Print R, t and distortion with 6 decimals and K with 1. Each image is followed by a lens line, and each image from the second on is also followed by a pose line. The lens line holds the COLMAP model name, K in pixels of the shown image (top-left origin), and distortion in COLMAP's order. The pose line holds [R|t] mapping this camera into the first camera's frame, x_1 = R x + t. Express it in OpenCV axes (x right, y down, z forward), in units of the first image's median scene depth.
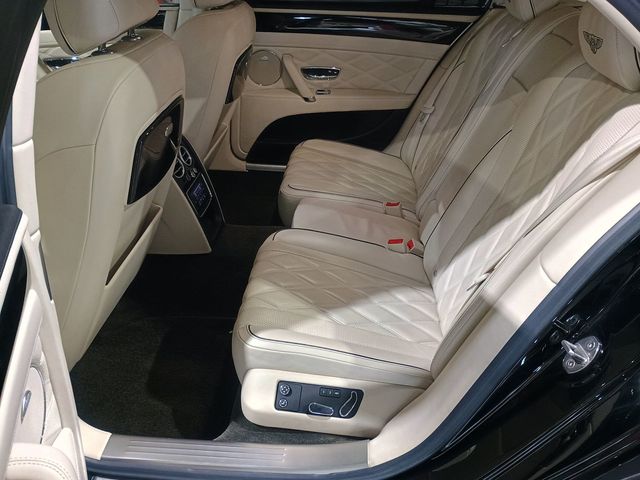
lens RADIAL K [[547.4, 0, 313.7], [0, 547.4, 235.1], [0, 0, 1]] dist [0.030341, -0.016971]
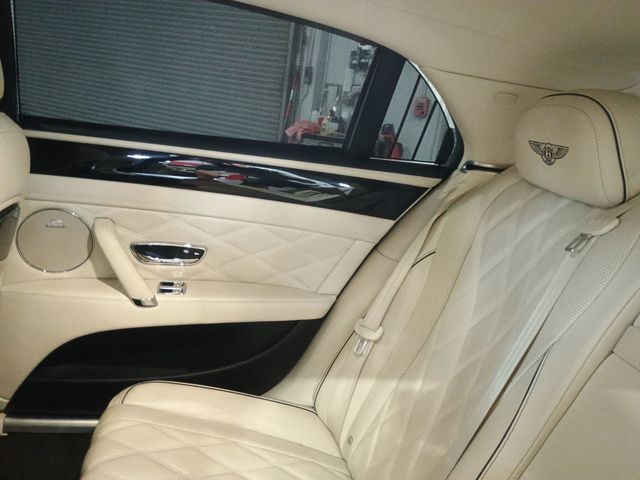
lens RADIAL K [[547.4, 0, 318.5], [0, 547.4, 234.4], [0, 0, 1]] dist [0.030341, -0.016971]
pose [[0.955884, 0.041582, 0.290785, -0.004124], [0.030073, 0.970875, -0.237691, -0.193581], [-0.292200, 0.235950, 0.926794, 0.481617]]
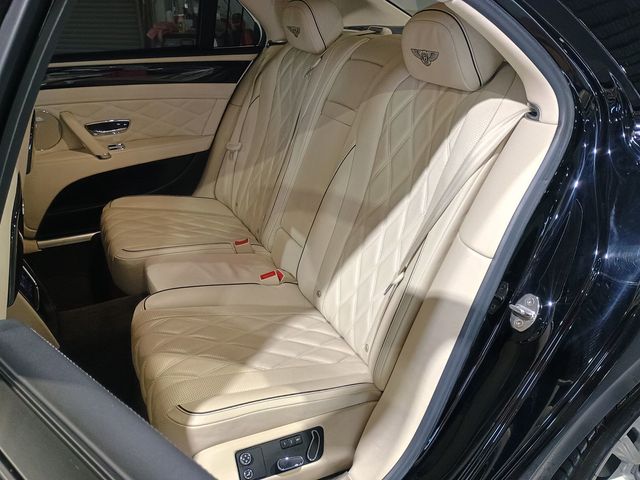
lens RADIAL K [[547.4, 0, 317.0], [0, 547.4, 235.5], [0, 0, 1]] dist [0.030341, -0.016971]
pose [[0.866938, -0.227885, 0.443269, -0.144255], [0.263060, 0.964600, -0.018586, -0.011855], [-0.423342, 0.132719, 0.896196, 0.053449]]
